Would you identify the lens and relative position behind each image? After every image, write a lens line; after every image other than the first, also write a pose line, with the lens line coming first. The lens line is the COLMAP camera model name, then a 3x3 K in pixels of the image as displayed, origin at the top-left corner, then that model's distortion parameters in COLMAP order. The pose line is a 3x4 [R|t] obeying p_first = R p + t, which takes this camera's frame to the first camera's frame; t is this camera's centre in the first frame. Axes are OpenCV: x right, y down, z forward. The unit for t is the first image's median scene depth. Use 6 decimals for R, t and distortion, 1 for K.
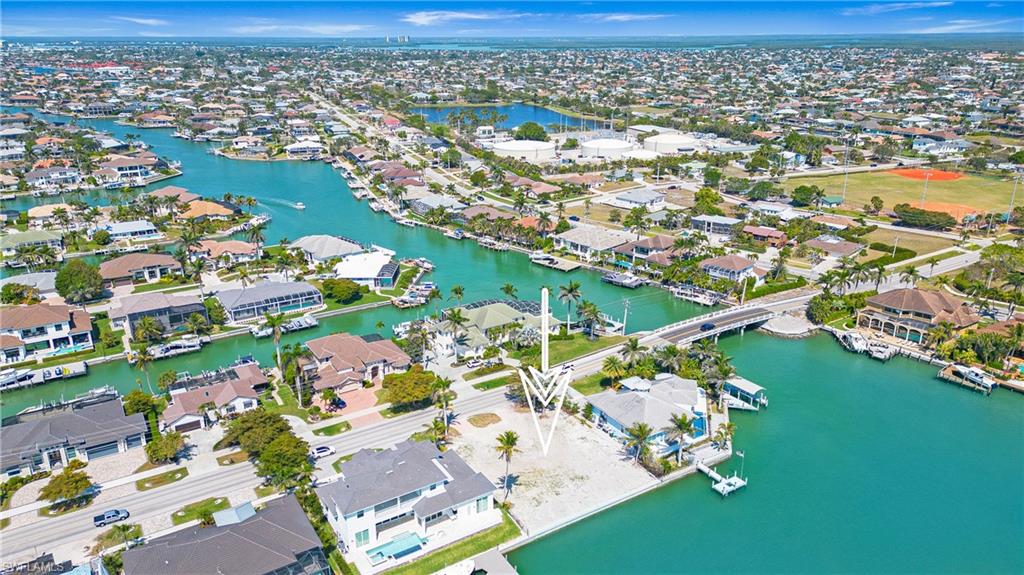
lens RADIAL K [[718.7, 0, 511.5], [0, 718.7, 271.1], [0, 0, 1]] dist [0.100408, -0.121818]
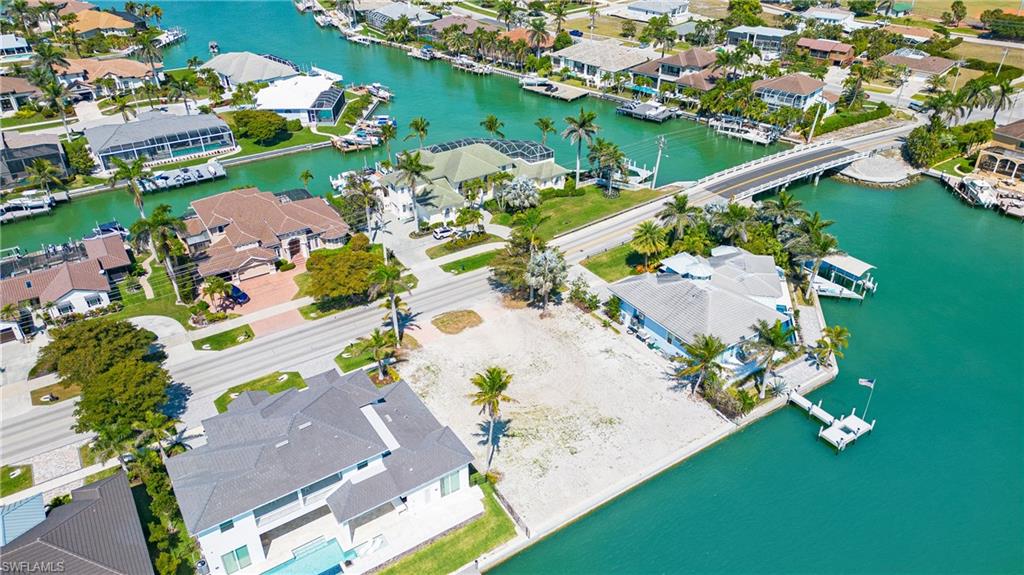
lens RADIAL K [[715.9, 0, 512.0], [0, 715.9, 287.5], [0, 0, 1]] dist [0.072380, -0.069937]
pose [[0.999770, -0.011058, 0.018365, 0.000829], [0.006441, 0.972058, 0.234653, 0.017076], [-0.020447, -0.234481, 0.971906, 0.290376]]
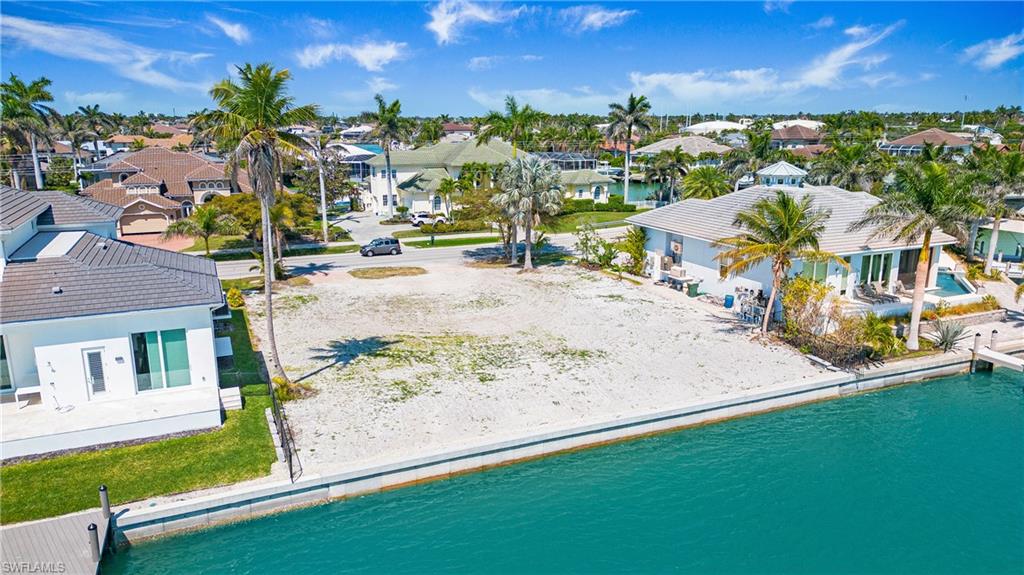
lens RADIAL K [[715.9, 0, 512.0], [0, 715.9, 287.5], [0, 0, 1]] dist [0.072380, -0.069937]
pose [[0.988428, 0.034453, -0.147727, 0.076682], [-0.046511, 0.995792, -0.078966, 0.194377], [0.144384, 0.084923, 0.985871, 0.474917]]
